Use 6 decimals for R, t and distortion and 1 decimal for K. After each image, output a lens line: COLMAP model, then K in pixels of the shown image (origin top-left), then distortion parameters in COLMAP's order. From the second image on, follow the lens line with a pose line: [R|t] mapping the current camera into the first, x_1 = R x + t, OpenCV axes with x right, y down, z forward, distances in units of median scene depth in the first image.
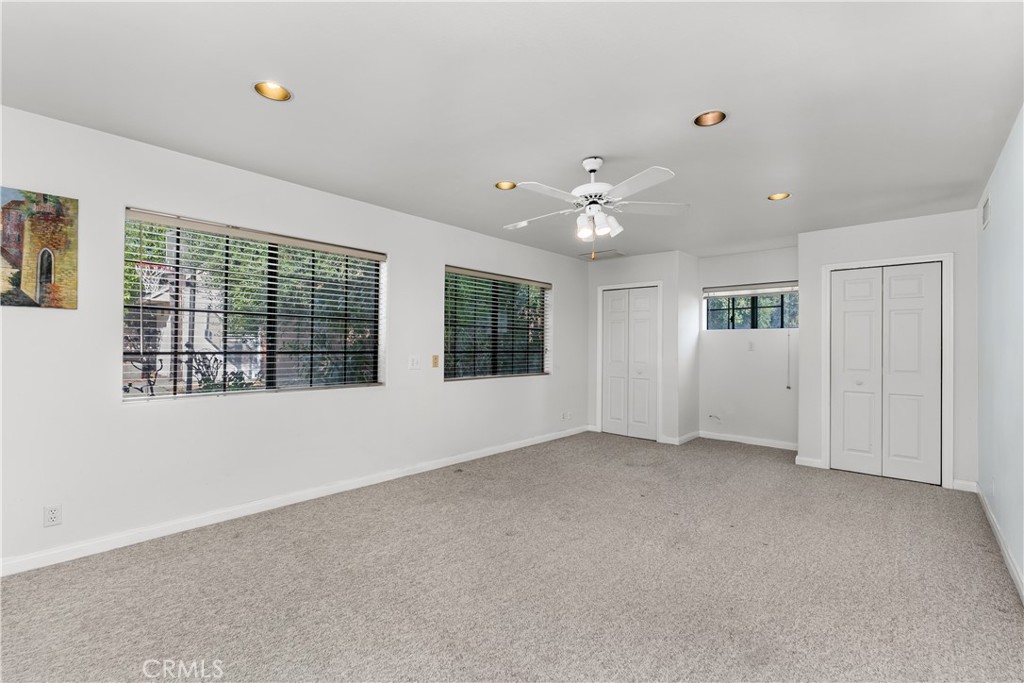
lens RADIAL K [[447.4, 0, 518.5], [0, 447.4, 344.6], [0, 0, 1]] dist [0.002501, 0.000119]
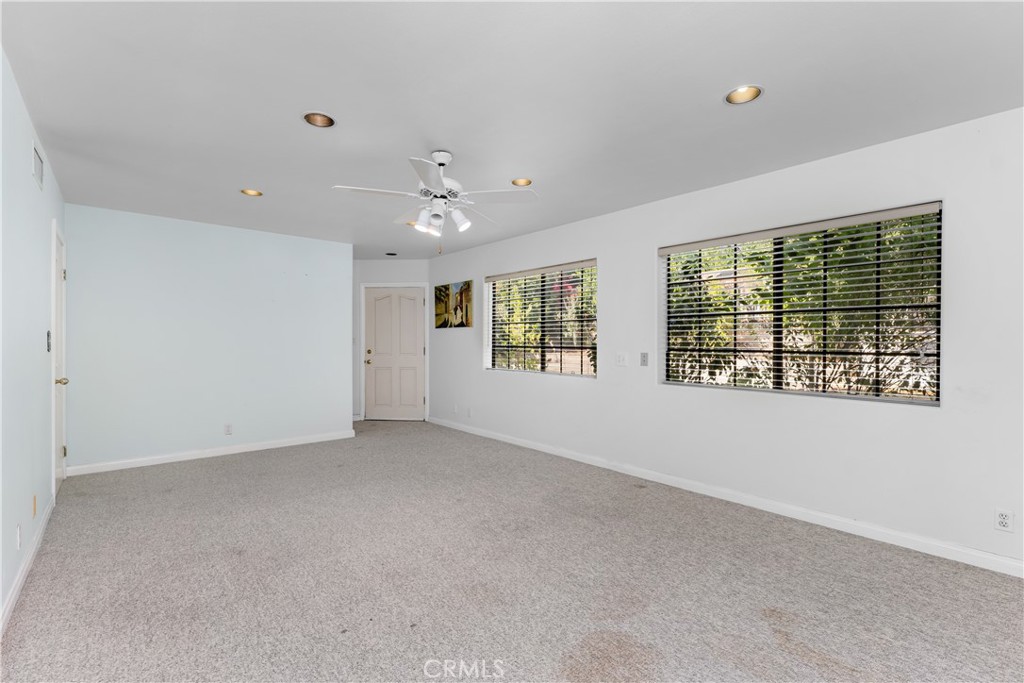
lens RADIAL K [[466.5, 0, 511.7], [0, 466.5, 331.3], [0, 0, 1]] dist [0.000943, 0.000235]
pose [[-0.142500, -0.031332, -0.989299, 0.809654], [-0.001471, 0.999504, -0.031443, 0.011924], [0.989794, -0.003026, -0.142475, 0.893690]]
